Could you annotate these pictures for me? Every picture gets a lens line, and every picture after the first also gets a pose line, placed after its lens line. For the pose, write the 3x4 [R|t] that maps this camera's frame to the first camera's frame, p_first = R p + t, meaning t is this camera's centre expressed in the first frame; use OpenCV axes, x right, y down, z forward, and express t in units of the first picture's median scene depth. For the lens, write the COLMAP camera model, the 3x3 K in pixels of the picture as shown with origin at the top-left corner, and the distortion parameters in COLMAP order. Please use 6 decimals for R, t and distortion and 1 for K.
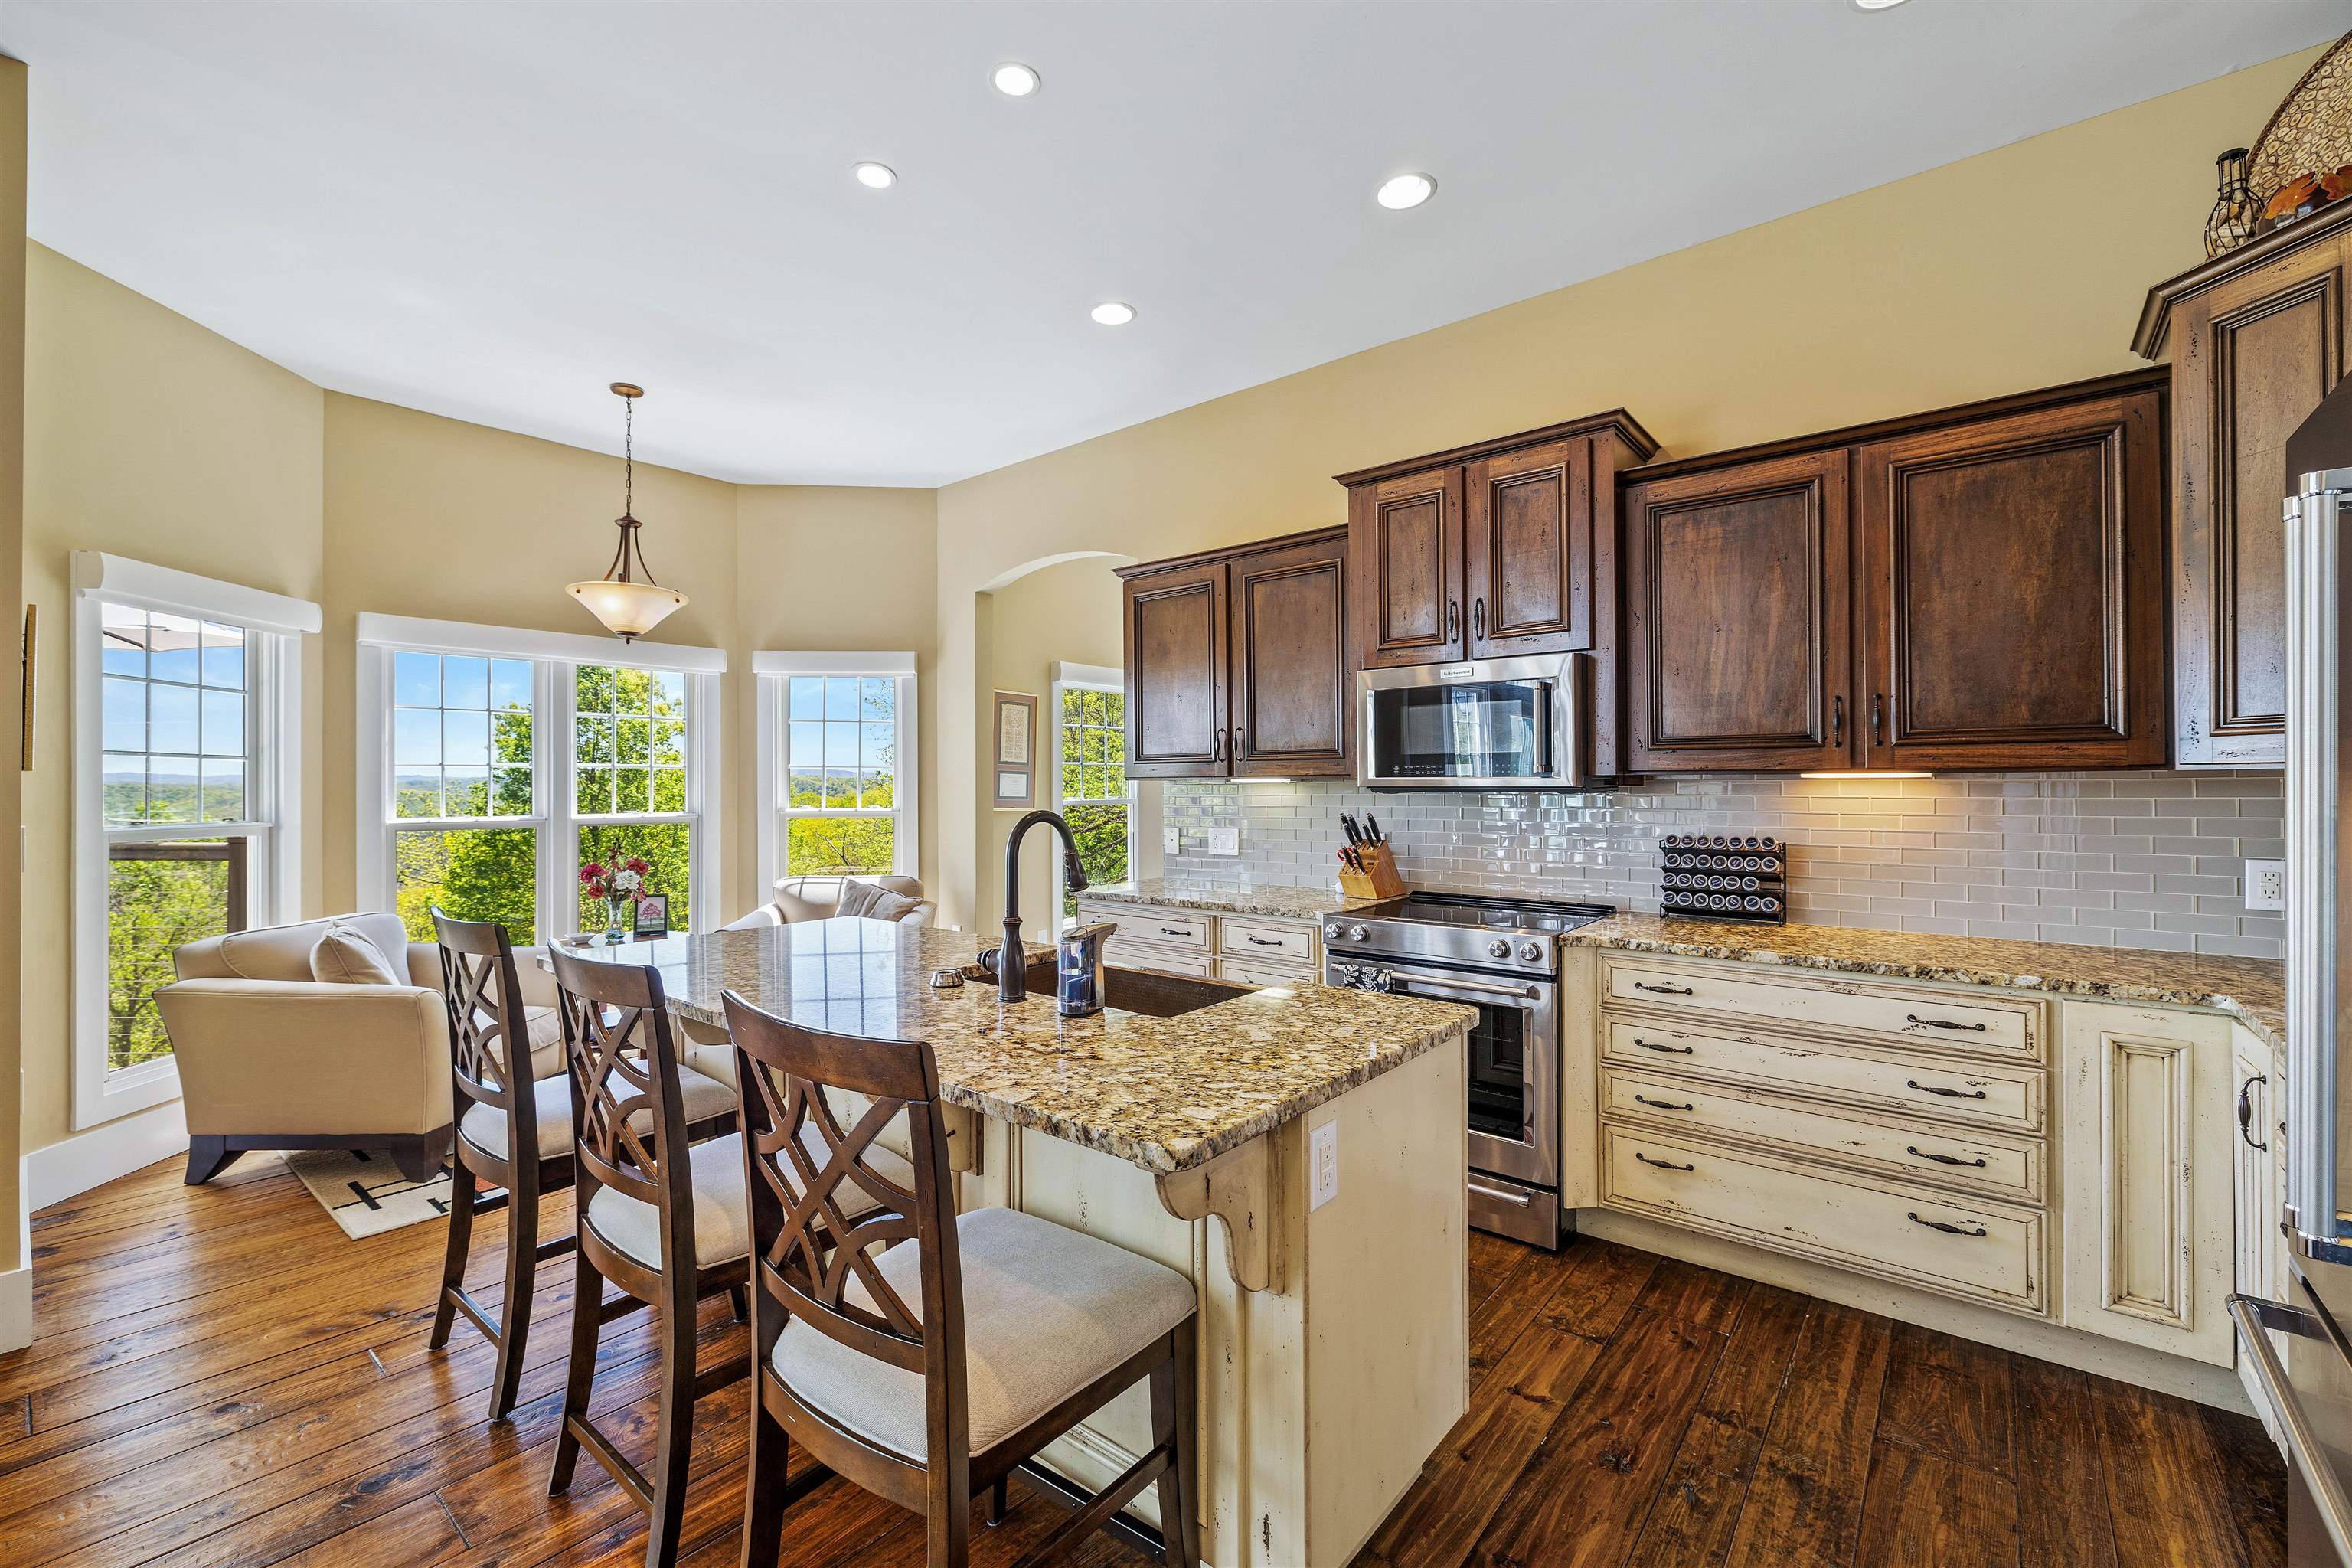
lens RADIAL K [[970.9, 0, 1172.6], [0, 970.9, 777.0], [0, 0, 1]] dist [-0.001088, -0.000140]
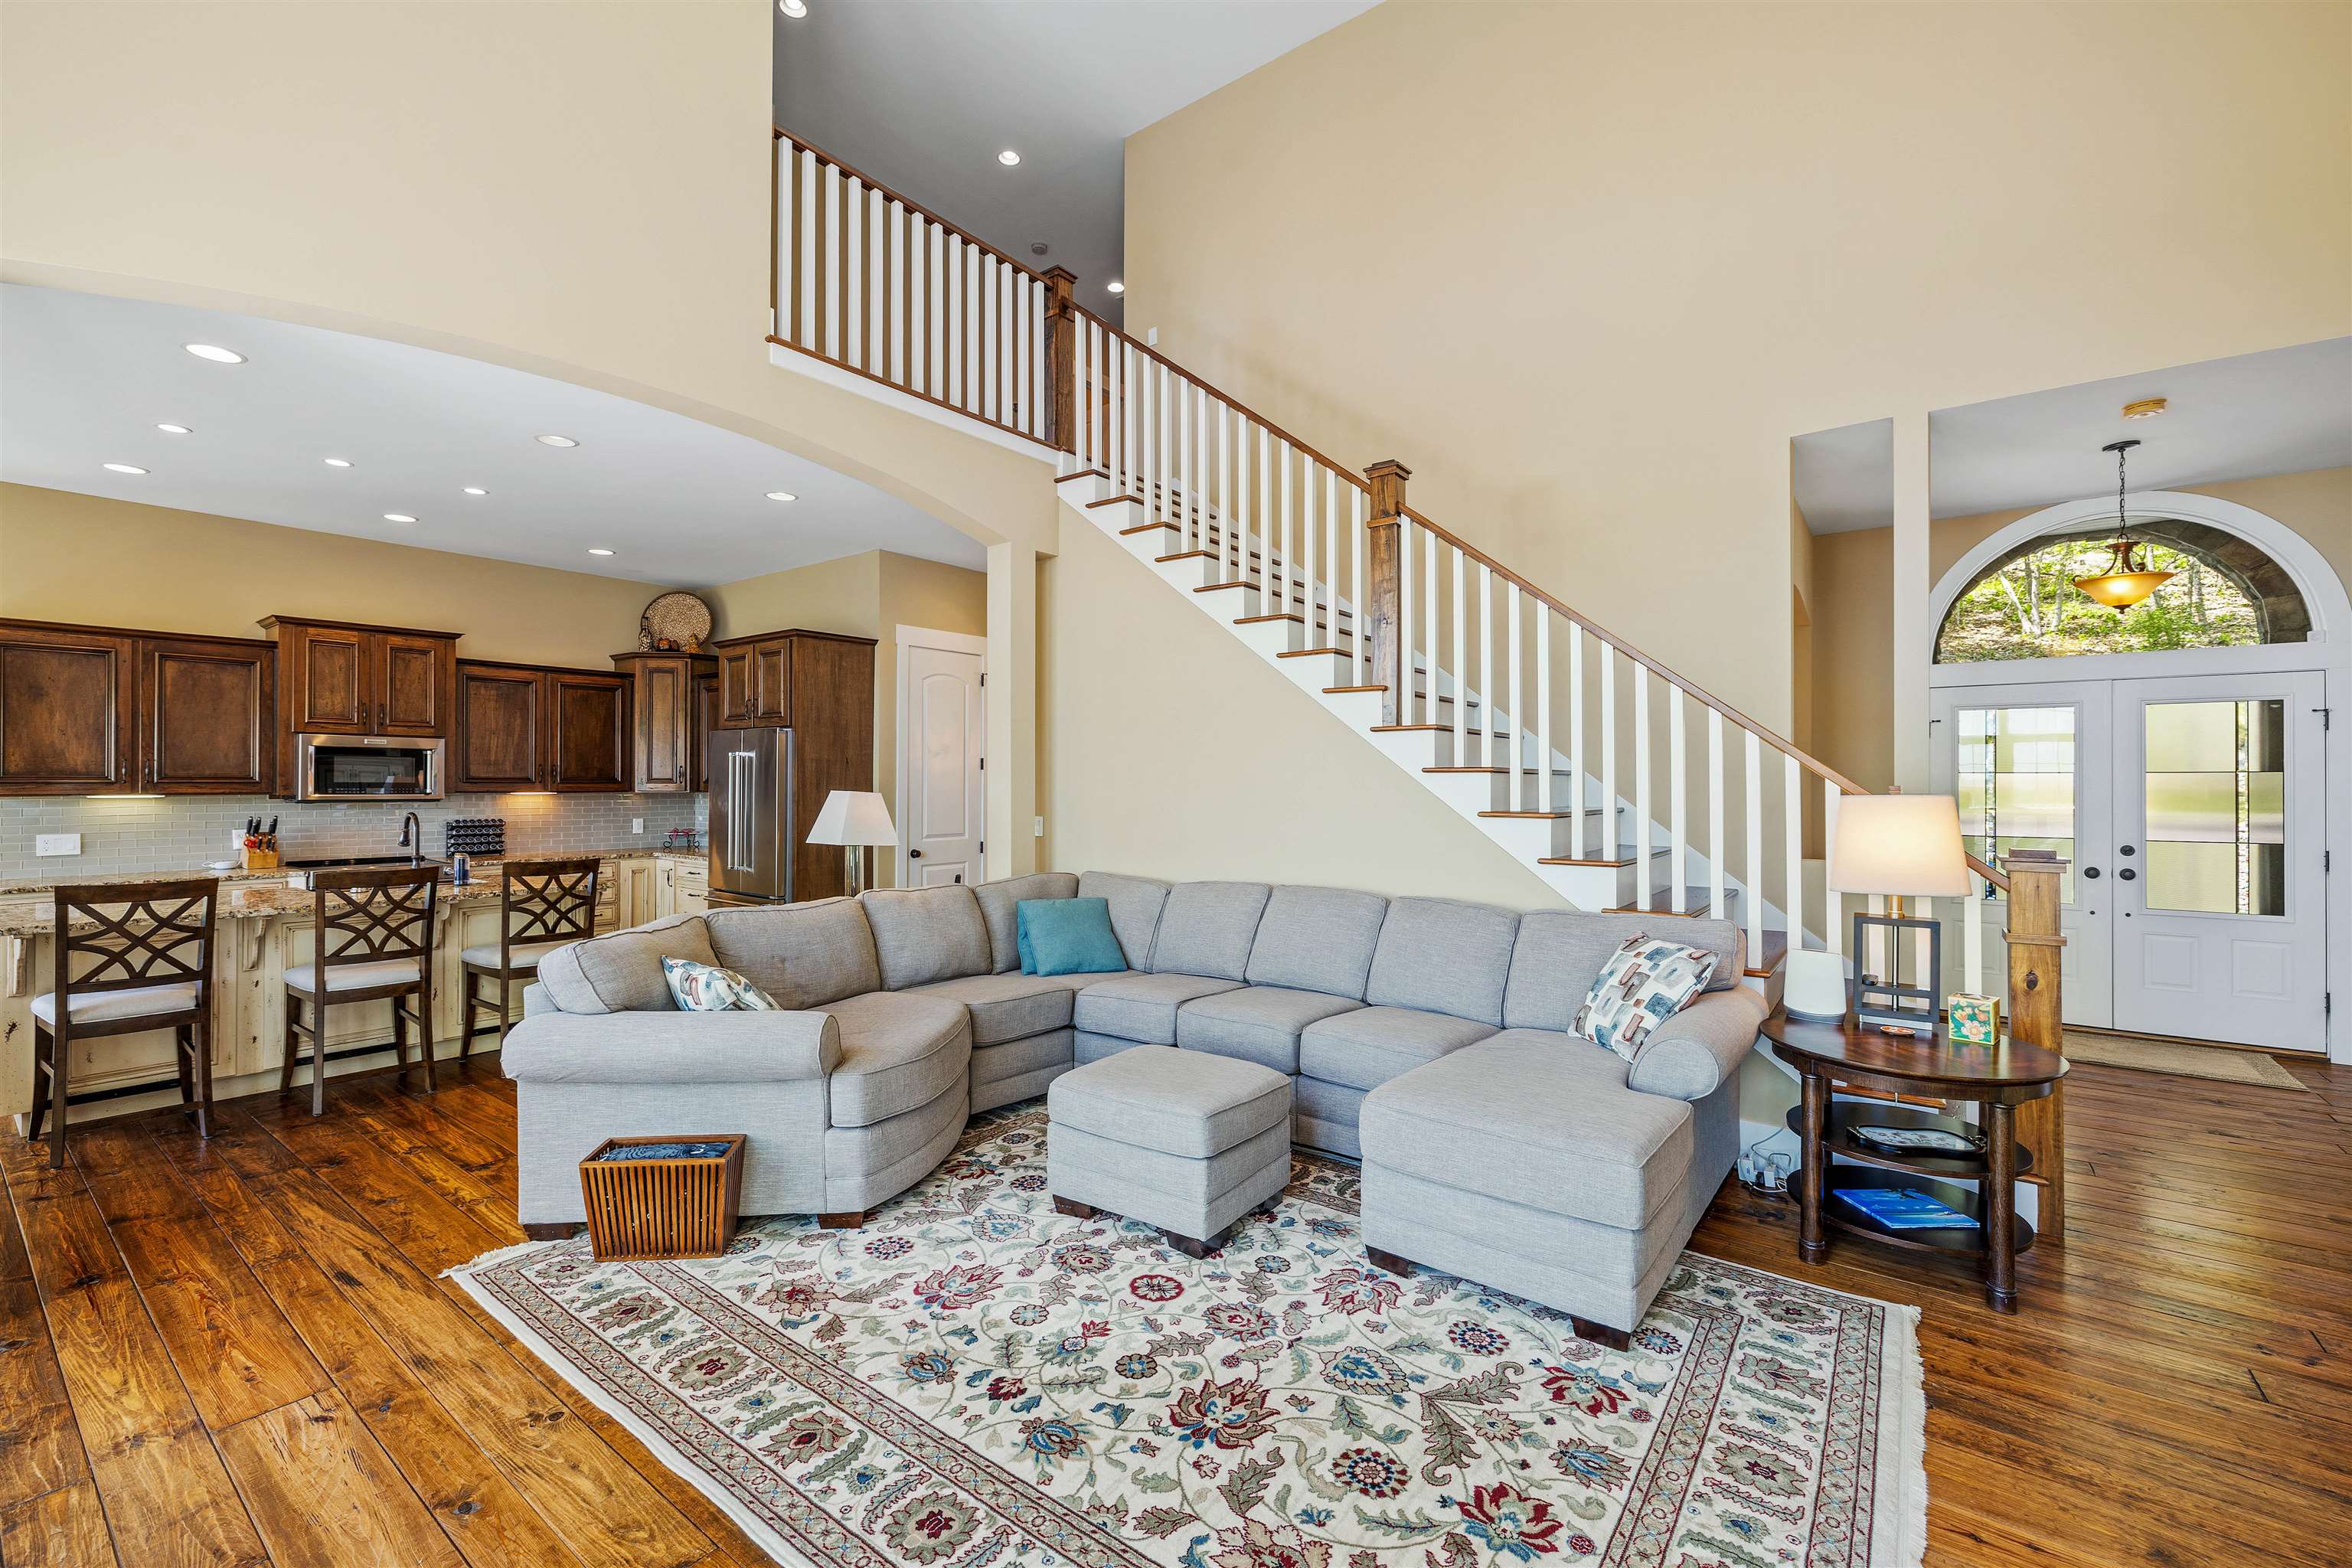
lens RADIAL K [[984.8, 0, 1169.1], [0, 984.8, 780.5], [0, 0, 1]] dist [0.000096, -0.000264]
pose [[-0.043052, 0.007260, 0.999046, -1.719946], [-0.007609, 0.999942, -0.007594, -0.025268], [-0.999044, -0.007929, -0.042994, -0.505029]]
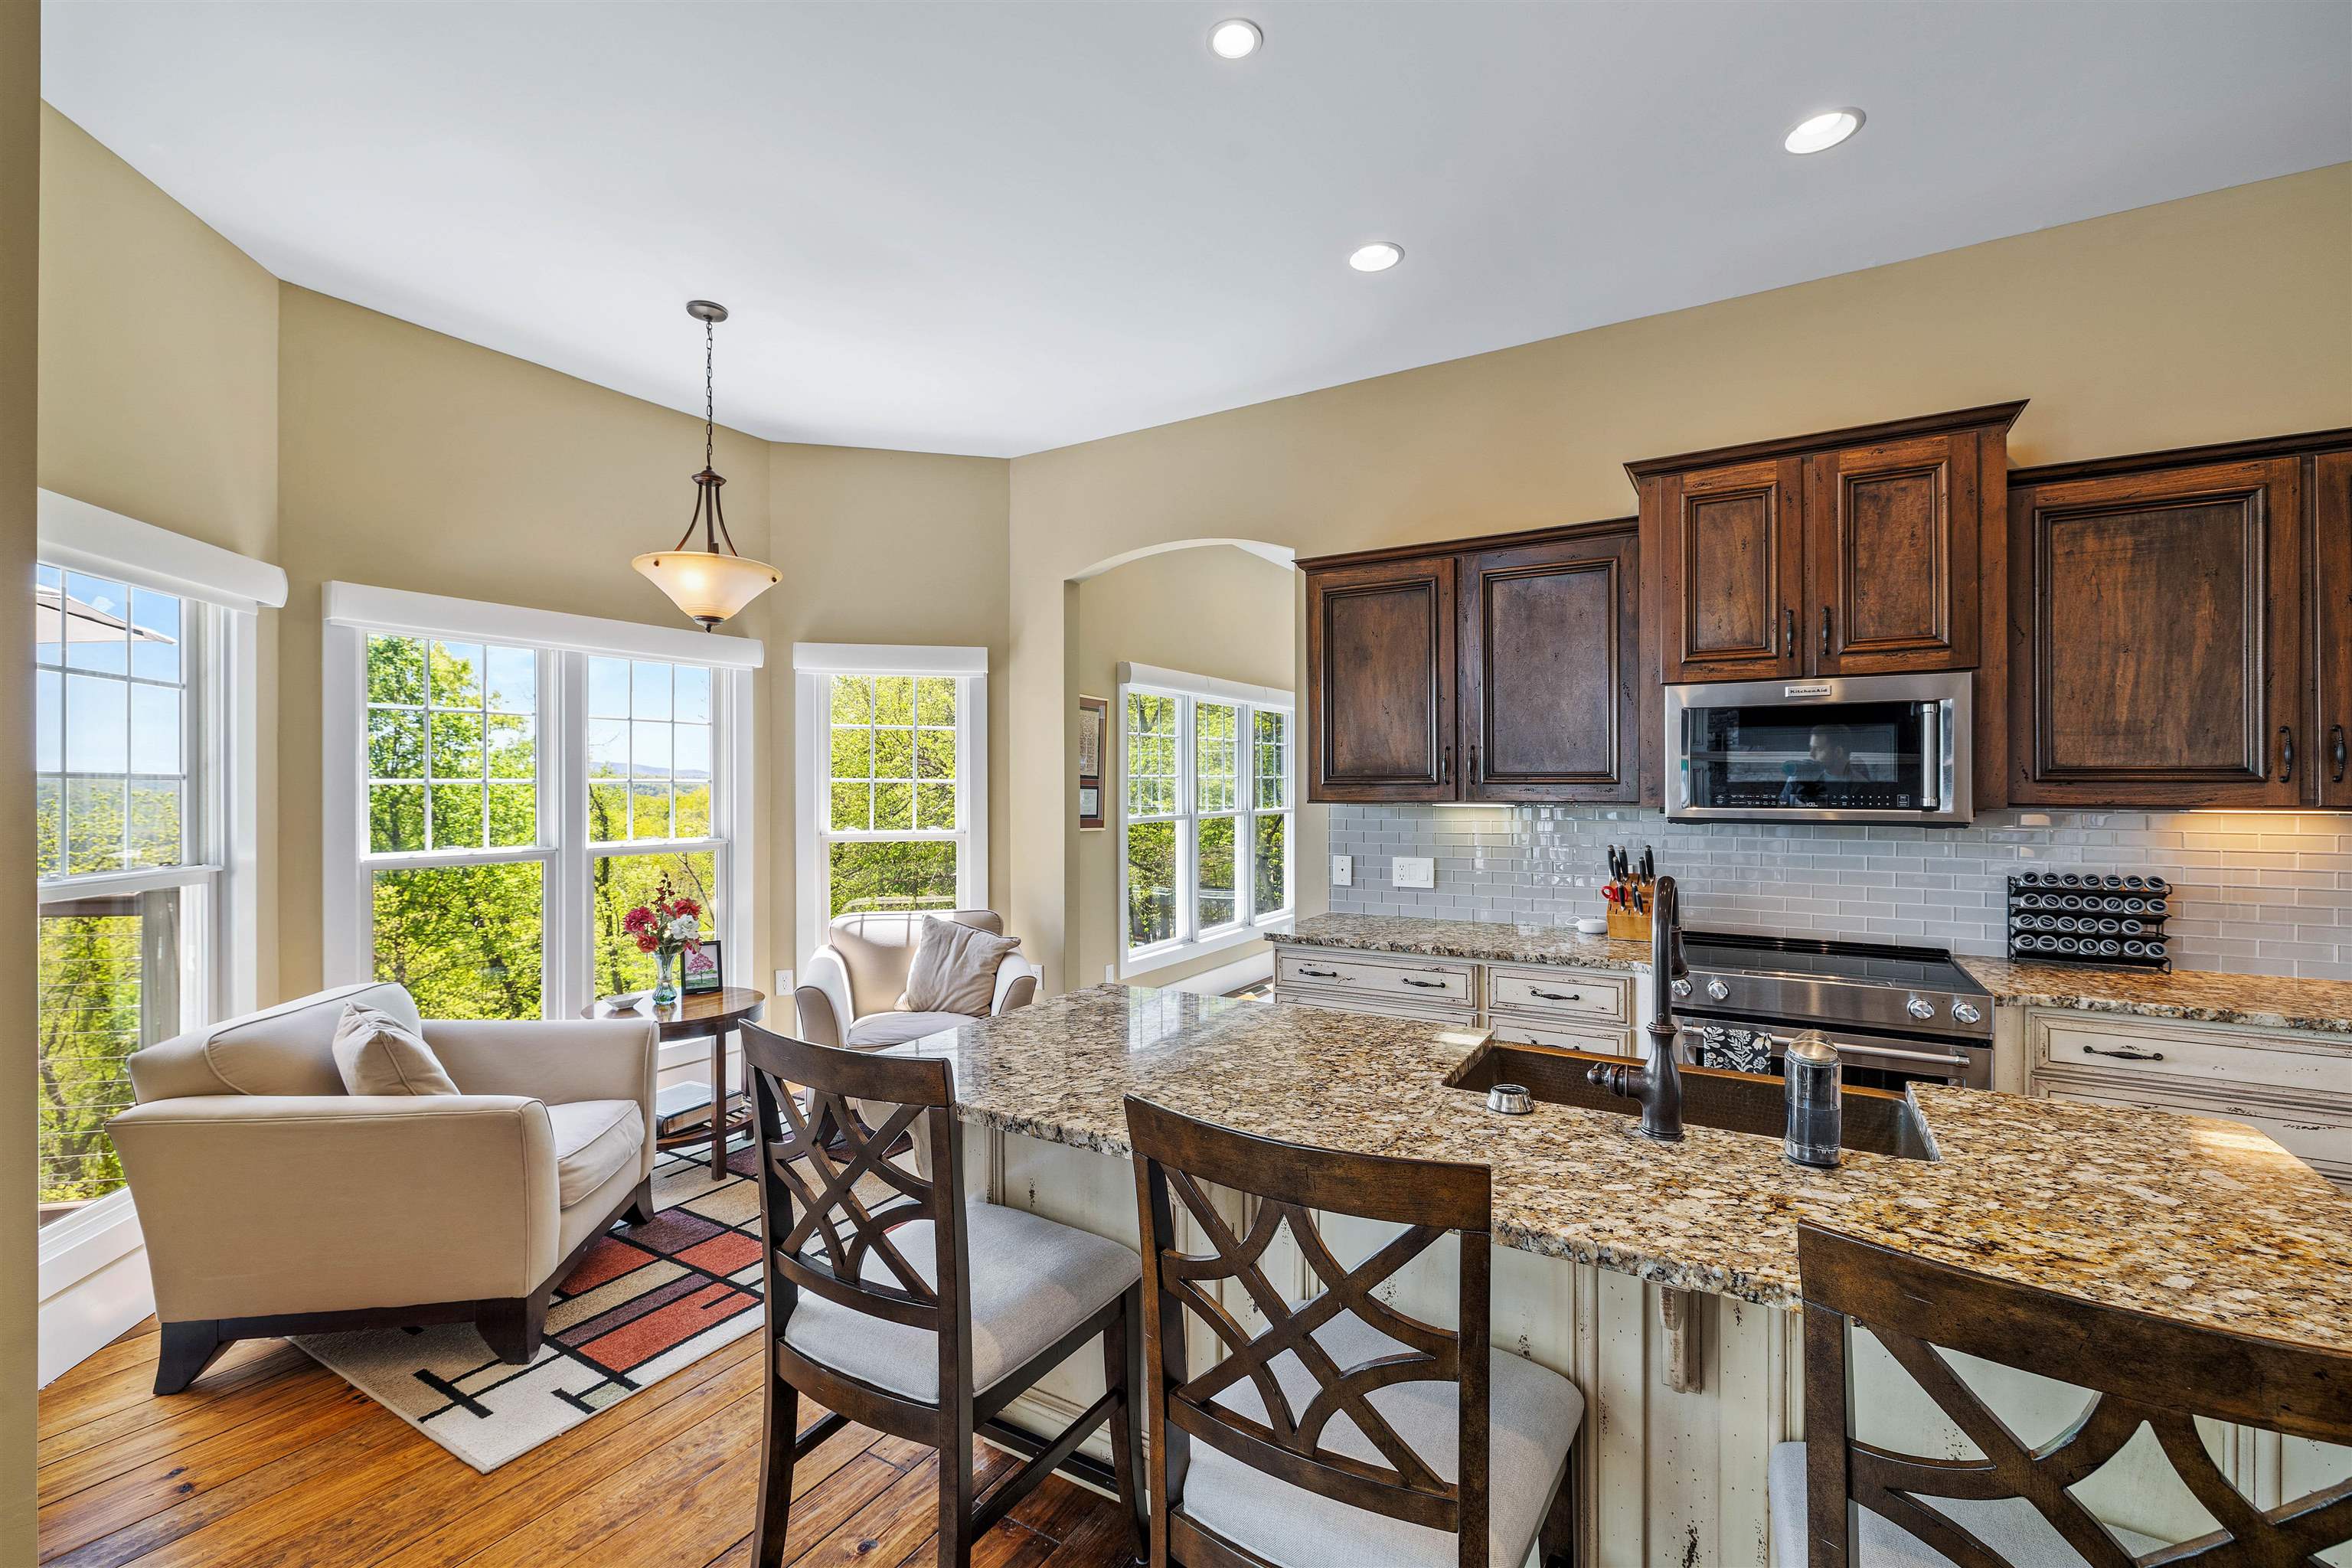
lens RADIAL K [[984.8, 0, 1169.1], [0, 984.8, 780.5], [0, 0, 1]] dist [0.000096, -0.000264]
pose [[0.988991, 0.002658, 0.147951, -0.403376], [-0.003325, 0.999985, 0.004260, -0.027048], [-0.147937, -0.004705, 0.988986, 0.193787]]
